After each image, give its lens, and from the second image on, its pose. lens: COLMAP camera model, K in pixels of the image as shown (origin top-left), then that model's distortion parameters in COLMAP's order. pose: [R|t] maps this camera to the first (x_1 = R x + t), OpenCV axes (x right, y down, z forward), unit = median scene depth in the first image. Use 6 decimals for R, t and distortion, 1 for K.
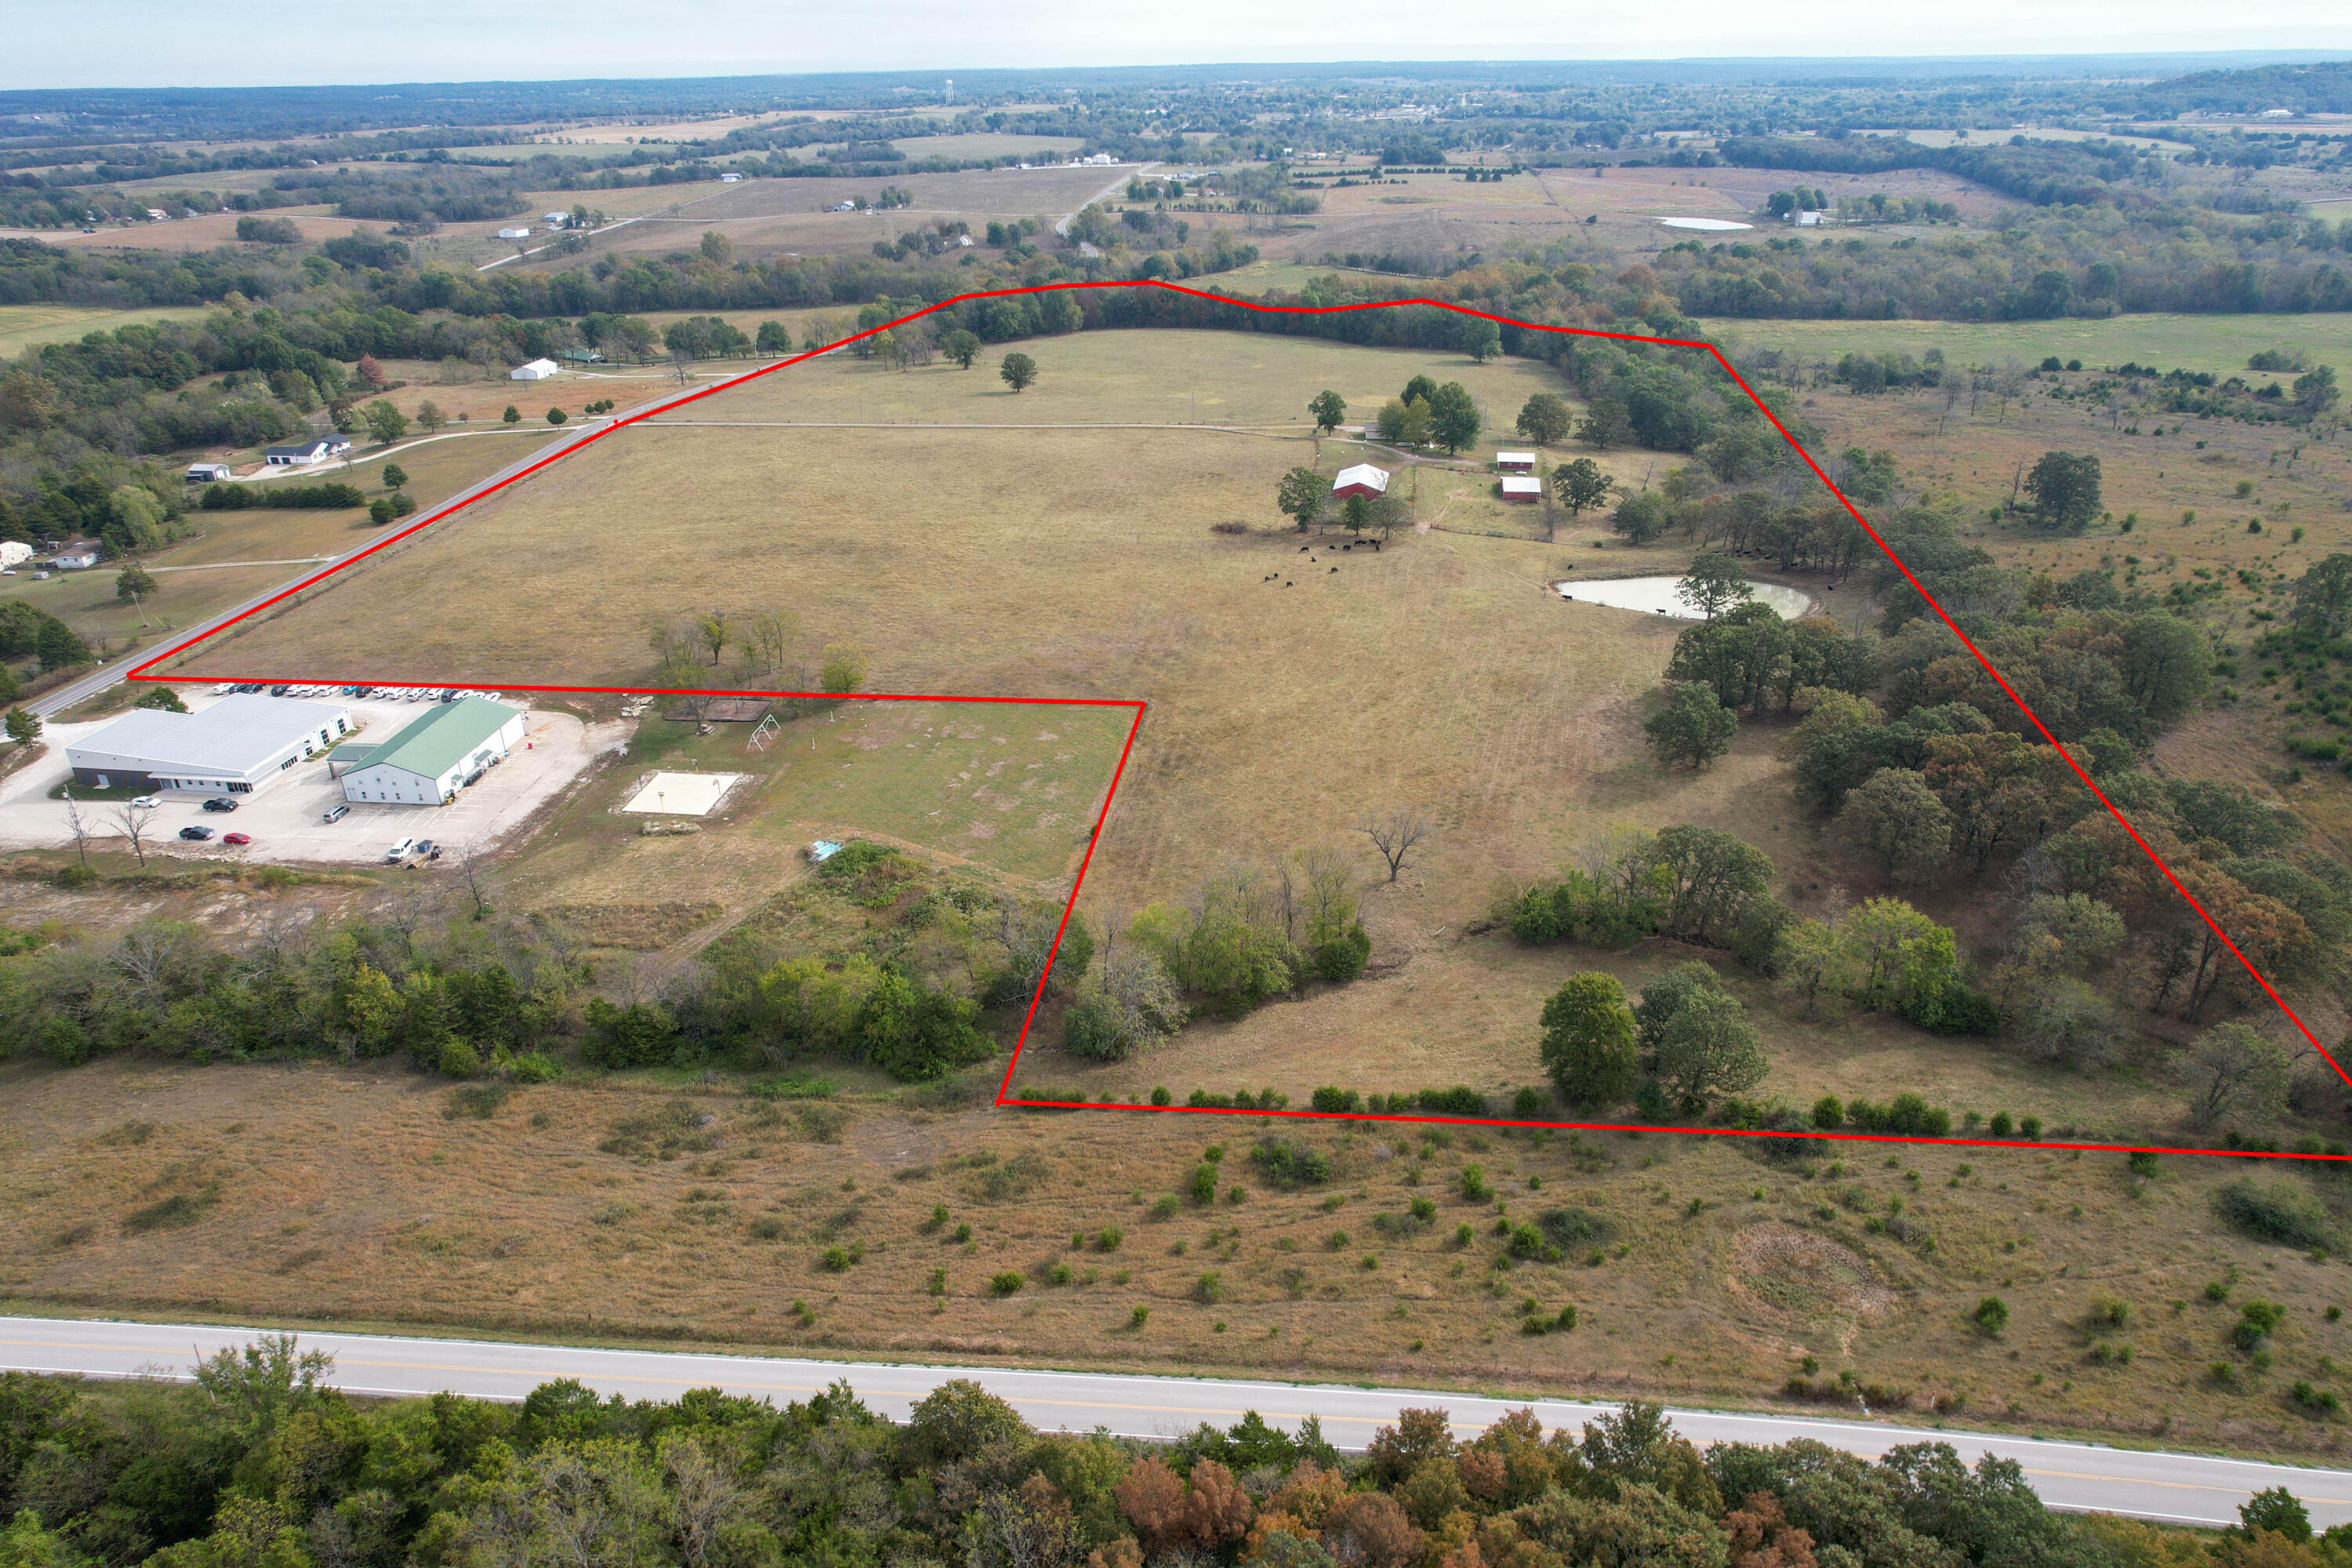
lens RADIAL K [[1508.0, 0, 1183.1], [0, 1508.0, 771.8], [0, 0, 1]] dist [-0.087585, 0.082420]
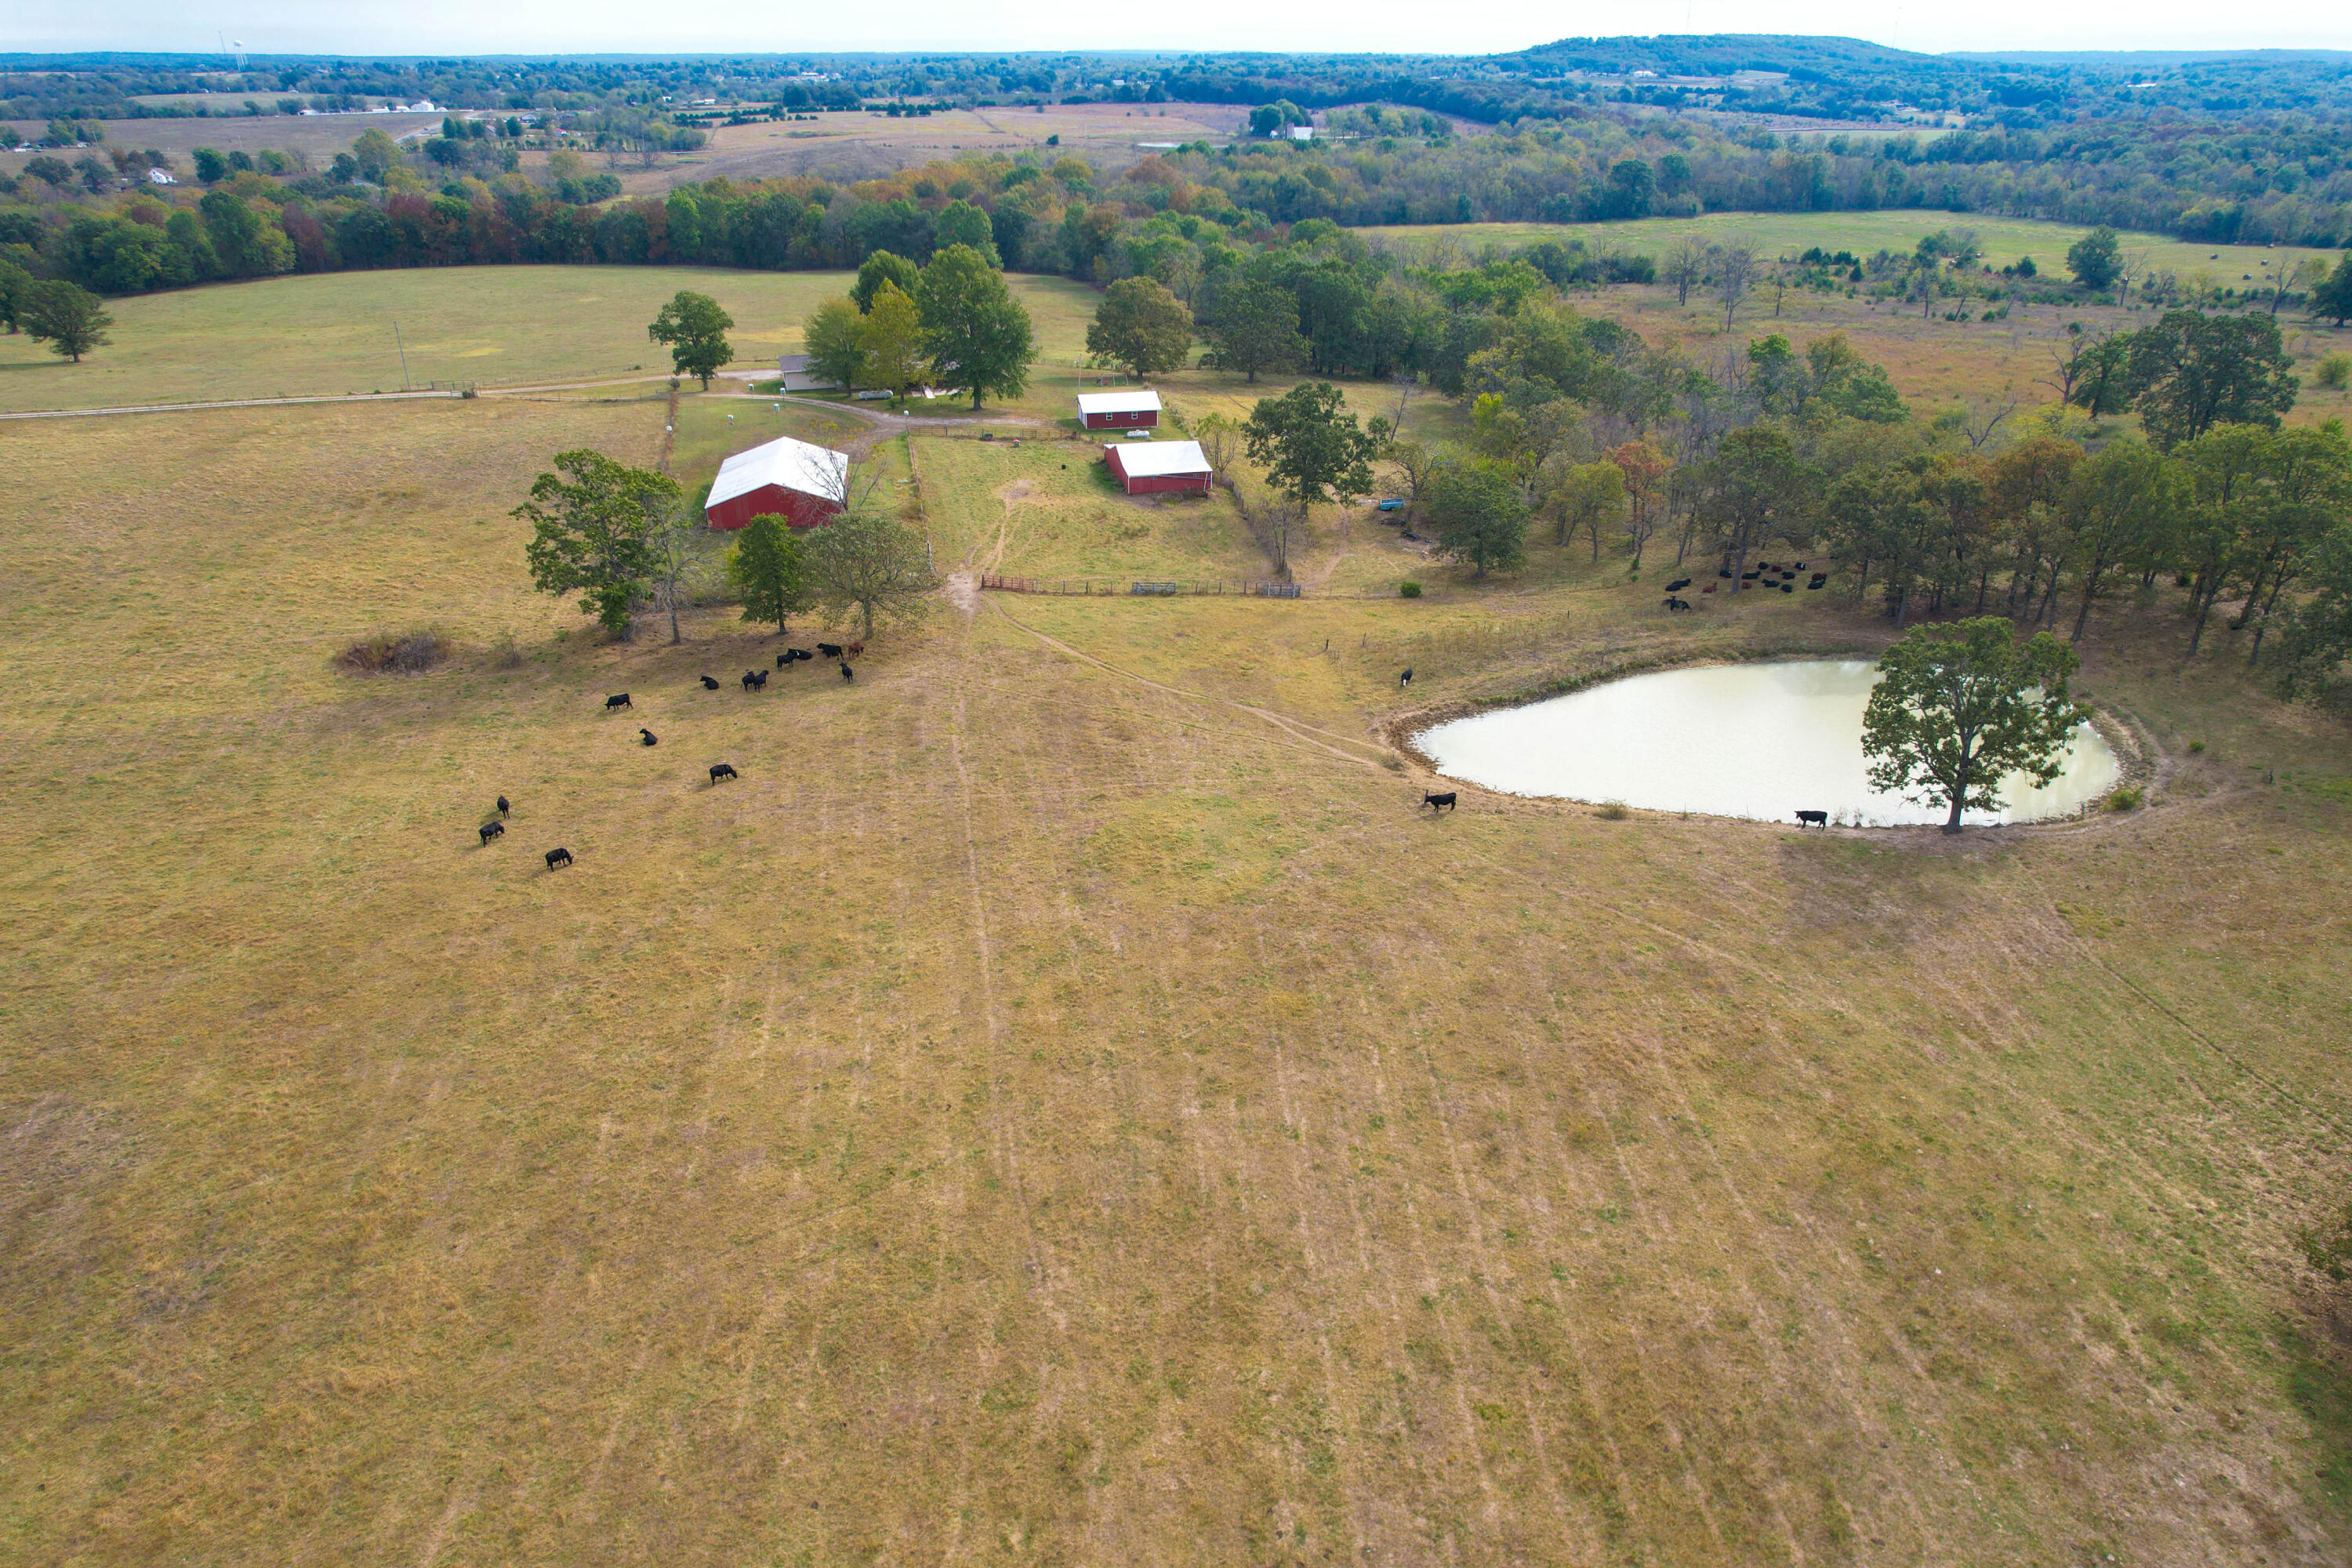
lens RADIAL K [[1492.7, 0, 1176.0], [0, 1492.7, 784.0], [0, 0, 1]] dist [-0.043675, 0.016751]
pose [[0.936410, -0.140940, 0.321360, 0.084275], [0.137969, 0.989915, 0.032124, -0.119656], [-0.322647, 0.014256, 0.946412, 0.634649]]
